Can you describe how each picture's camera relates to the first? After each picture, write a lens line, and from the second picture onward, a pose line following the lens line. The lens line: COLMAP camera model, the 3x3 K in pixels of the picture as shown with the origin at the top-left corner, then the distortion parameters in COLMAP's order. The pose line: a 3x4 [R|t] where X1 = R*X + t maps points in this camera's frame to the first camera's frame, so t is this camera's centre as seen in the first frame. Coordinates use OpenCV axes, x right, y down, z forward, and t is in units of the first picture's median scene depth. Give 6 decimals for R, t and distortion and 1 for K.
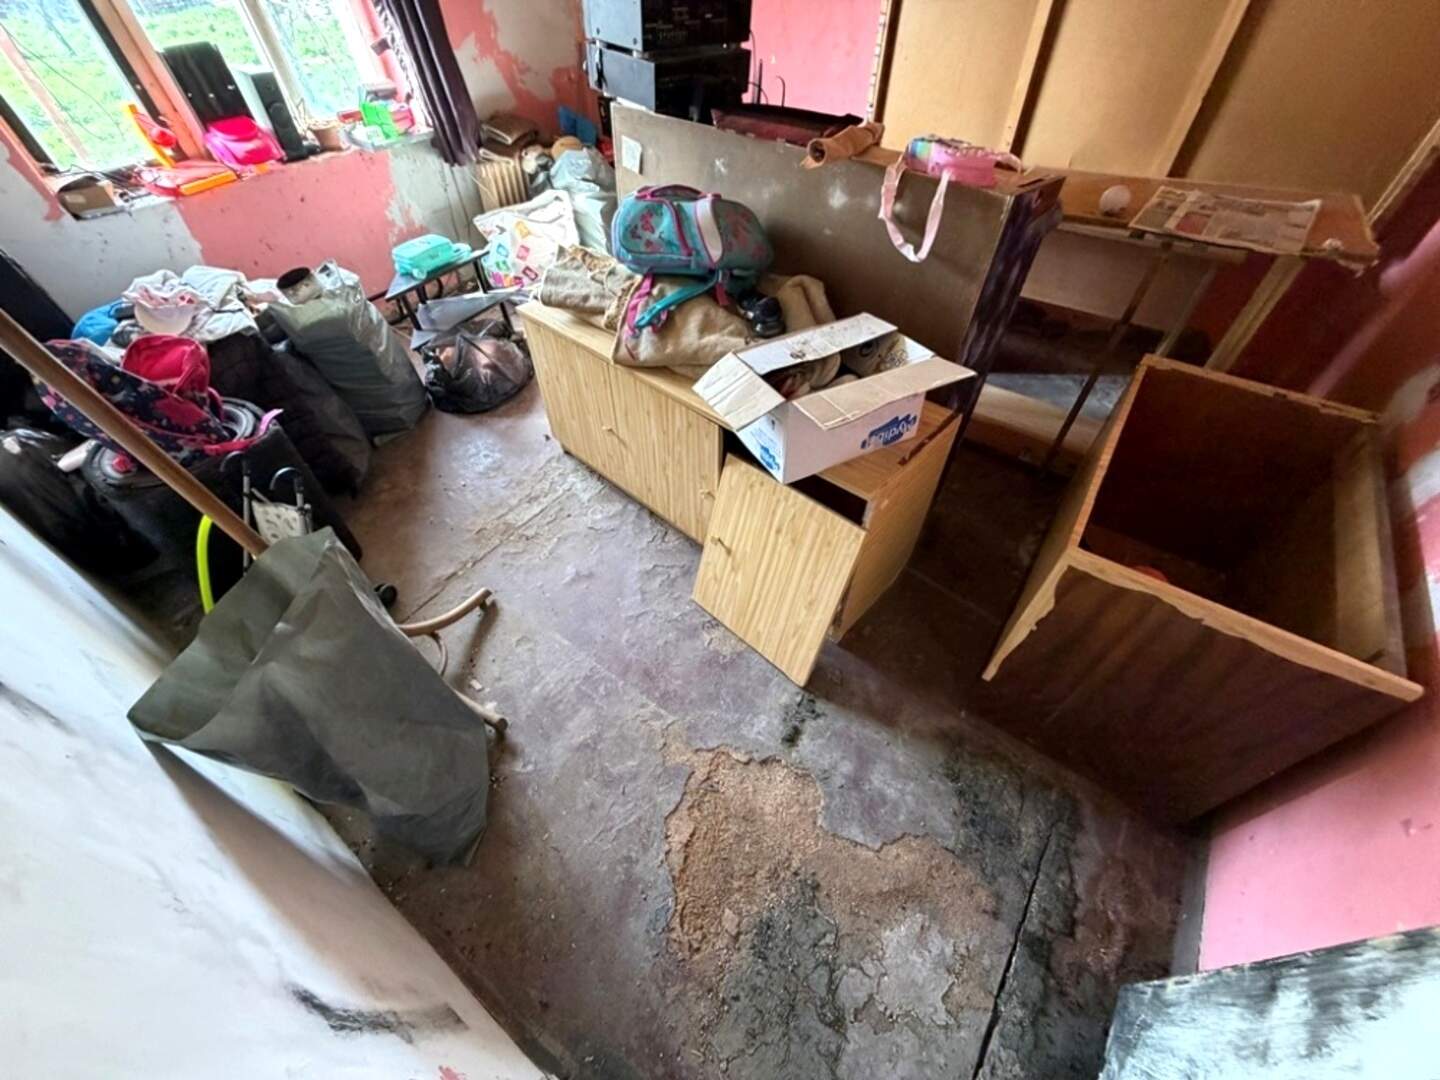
lens RADIAL K [[578.4, 0, 720.0], [0, 578.4, 540.0], [0, 0, 1]] dist [0.000134, 0.000158]
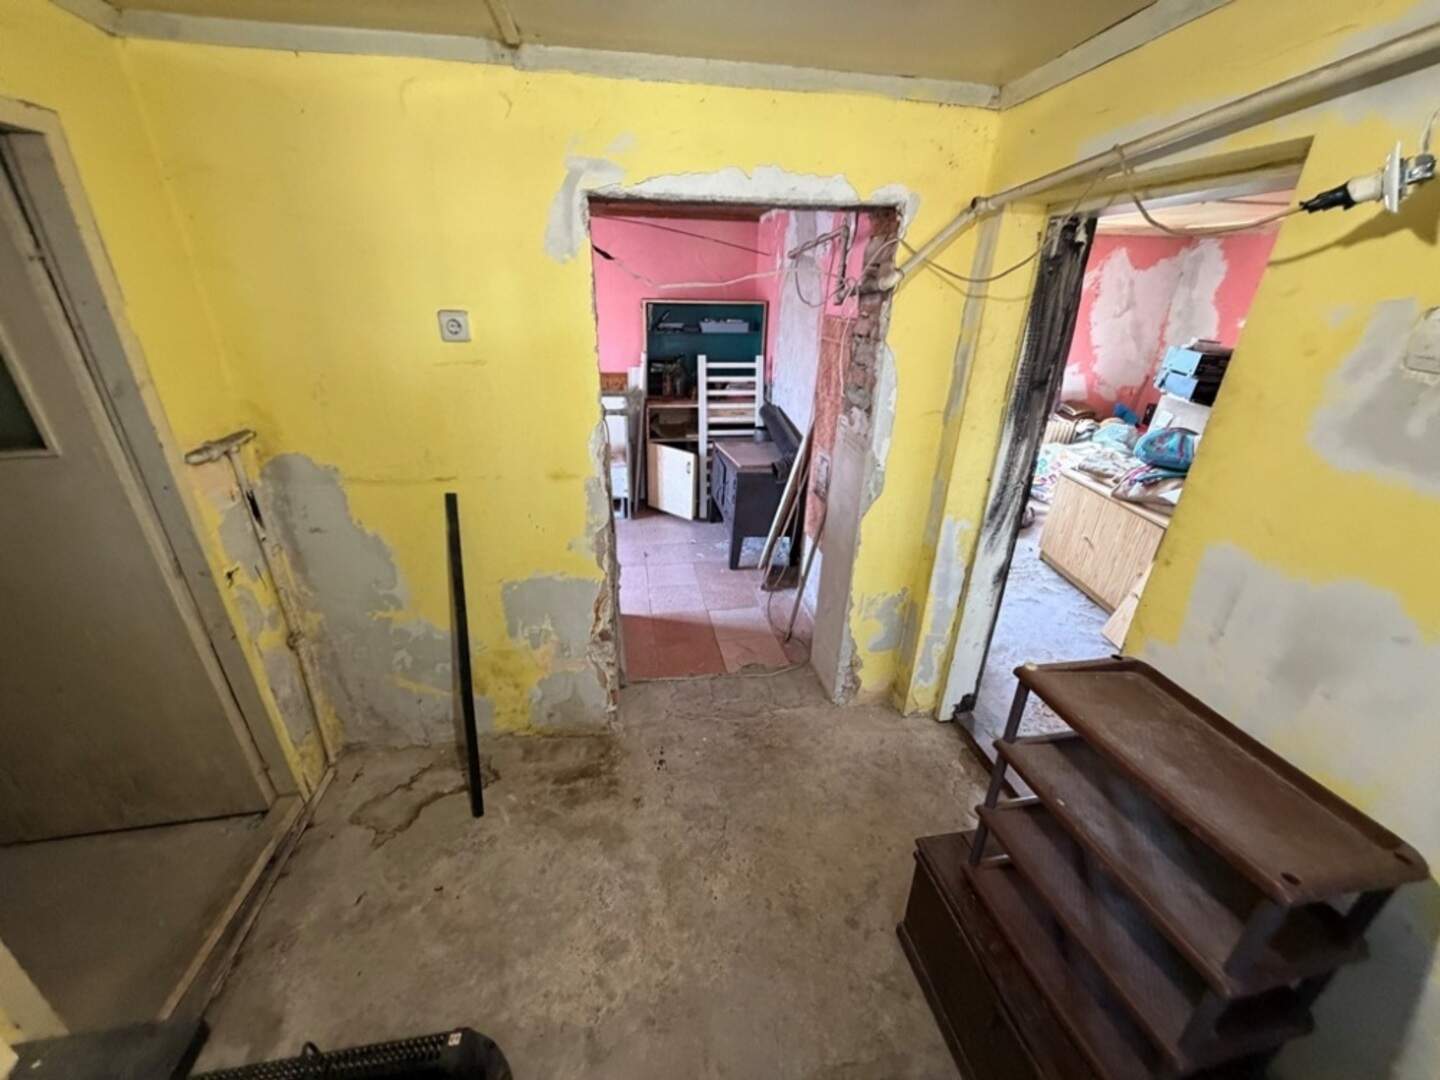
lens RADIAL K [[578.4, 0, 720.0], [0, 578.4, 540.0], [0, 0, 1]] dist [0.000134, 0.000158]
pose [[0.698520, 0.324018, -0.638030, 0.156521], [-0.556776, 0.806190, -0.200146, 0.788010], [0.449523, 0.495045, 0.743545, -0.799339]]
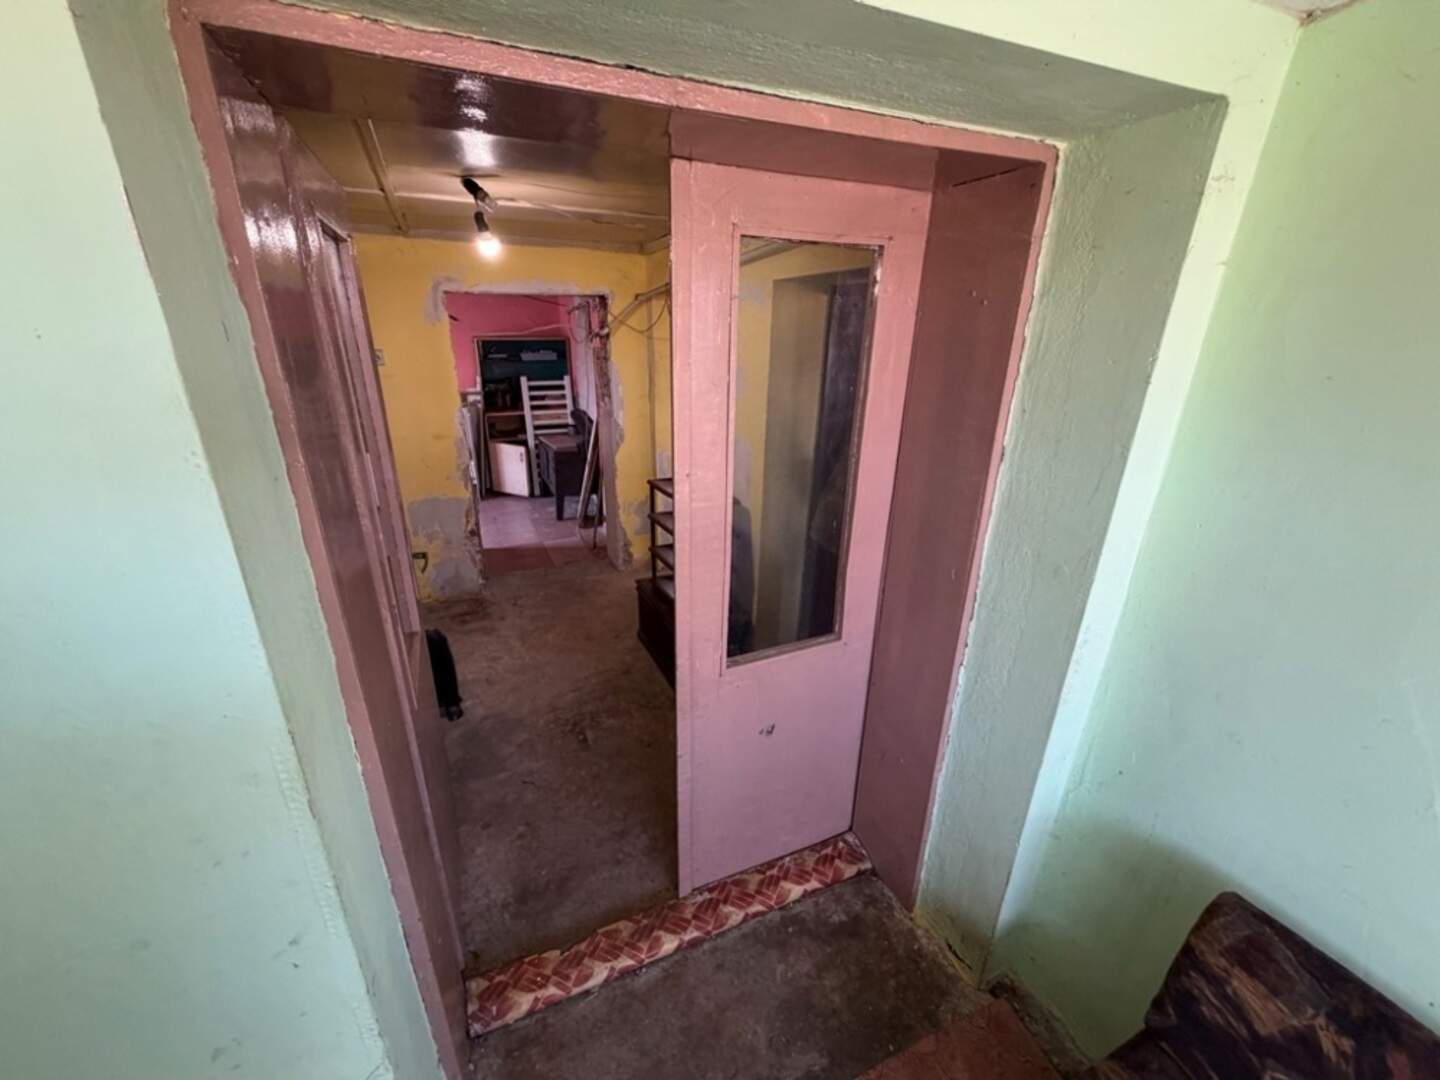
lens RADIAL K [[578.4, 0, 720.0], [0, 578.4, 540.0], [0, 0, 1]] dist [0.000134, 0.000158]
pose [[0.862628, 0.214258, -0.458221, 1.215572], [-0.398357, 0.846022, -0.354342, 1.357087], [0.311745, 0.488201, 0.815154, -1.444491]]
